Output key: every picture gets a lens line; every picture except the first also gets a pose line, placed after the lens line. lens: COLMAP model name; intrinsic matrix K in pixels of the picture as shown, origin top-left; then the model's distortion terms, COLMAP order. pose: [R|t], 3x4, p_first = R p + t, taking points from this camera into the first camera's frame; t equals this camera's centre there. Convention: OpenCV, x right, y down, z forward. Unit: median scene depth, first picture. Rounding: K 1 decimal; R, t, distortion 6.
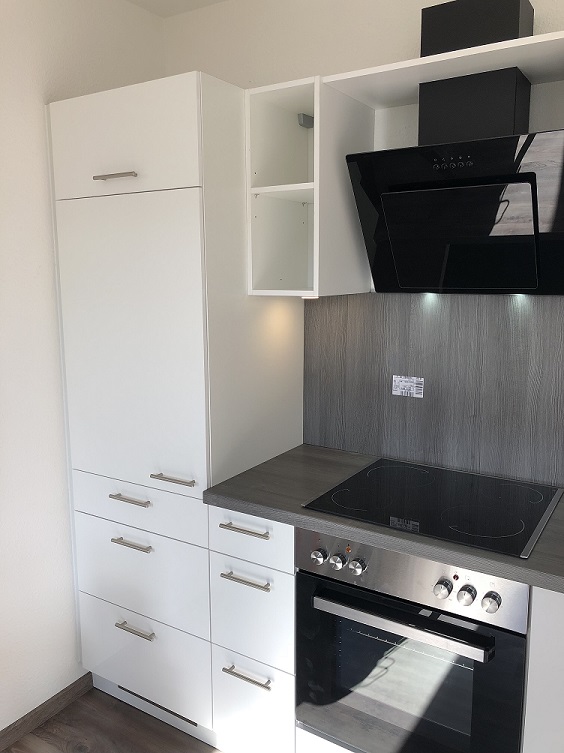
lens RADIAL K [[613.4, 0, 282.0], [0, 613.4, 376.5], [0, 0, 1]] dist [0.047704, 0.003338]
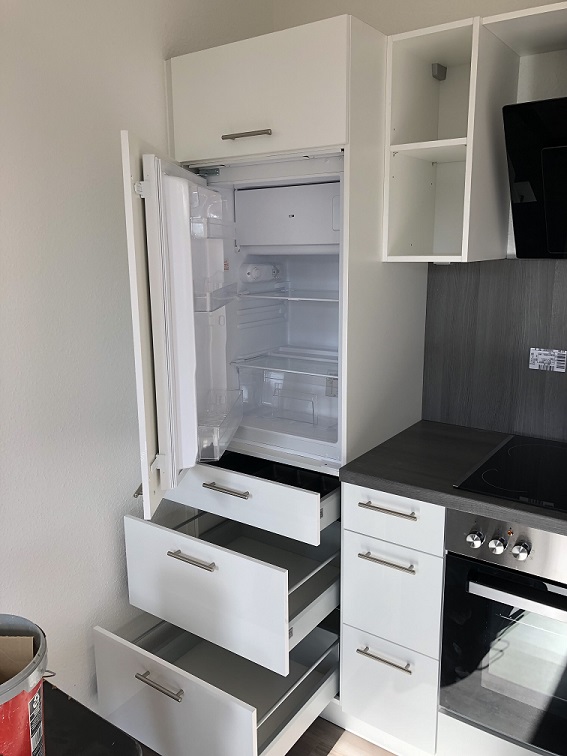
lens RADIAL K [[612.2, 0, 283.5], [0, 612.2, 378.0], [0, 0, 1]] dist [0.042061, 0.003028]
pose [[0.999141, 0.005020, -0.041144, -0.173501], [-0.003126, 0.998938, 0.045972, 0.002073], [0.041331, -0.045804, 0.998095, 0.049850]]
